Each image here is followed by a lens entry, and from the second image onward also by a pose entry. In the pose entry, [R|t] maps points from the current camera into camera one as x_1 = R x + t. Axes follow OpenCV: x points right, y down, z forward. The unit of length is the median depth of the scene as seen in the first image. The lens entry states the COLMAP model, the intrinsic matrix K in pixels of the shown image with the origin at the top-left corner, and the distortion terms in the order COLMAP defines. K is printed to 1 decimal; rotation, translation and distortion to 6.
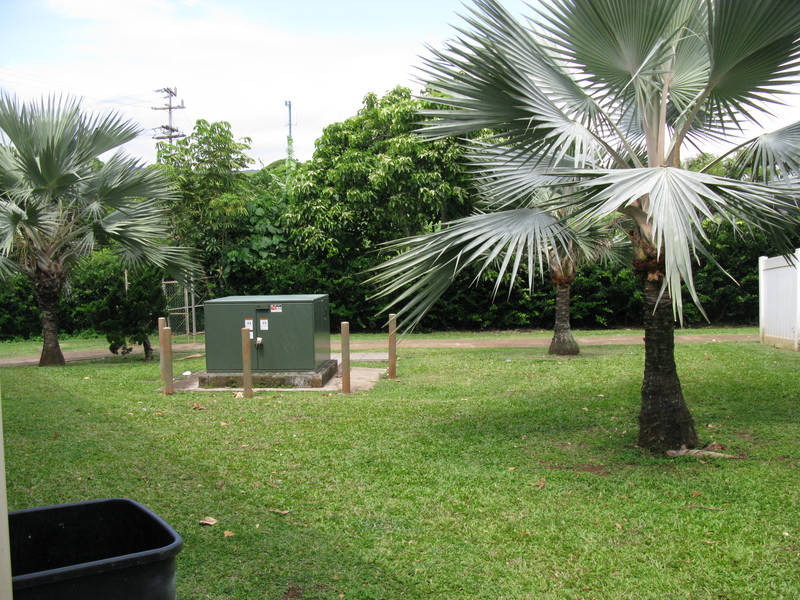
lens RADIAL K [[824.8, 0, 400.0], [0, 824.8, 300.0], [0, 0, 1]] dist [-0.181242, 0.194398]
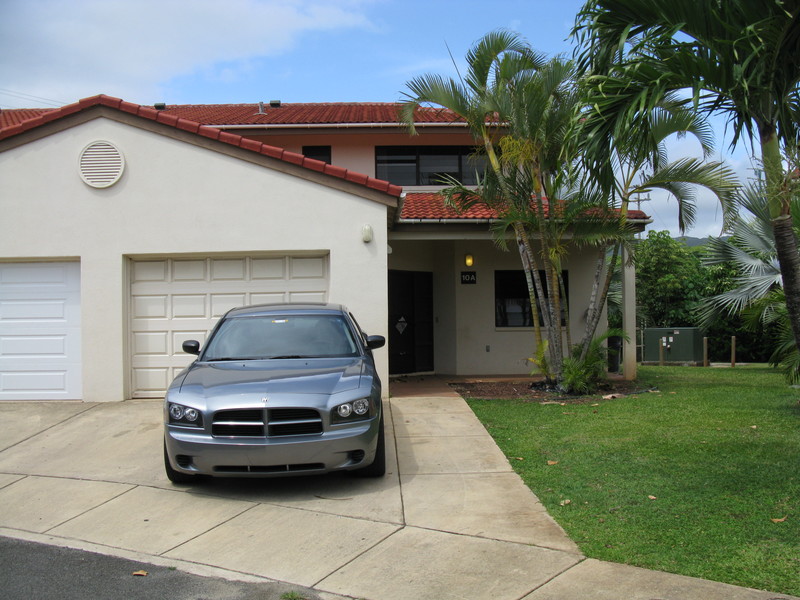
lens RADIAL K [[824.8, 0, 400.0], [0, 824.8, 300.0], [0, 0, 1]] dist [-0.181242, 0.194398]
pose [[0.843843, -0.008578, -0.536522, 0.203001], [-0.036532, 0.996634, -0.073391, 0.057637], [0.535346, 0.081531, 0.840689, -0.643644]]
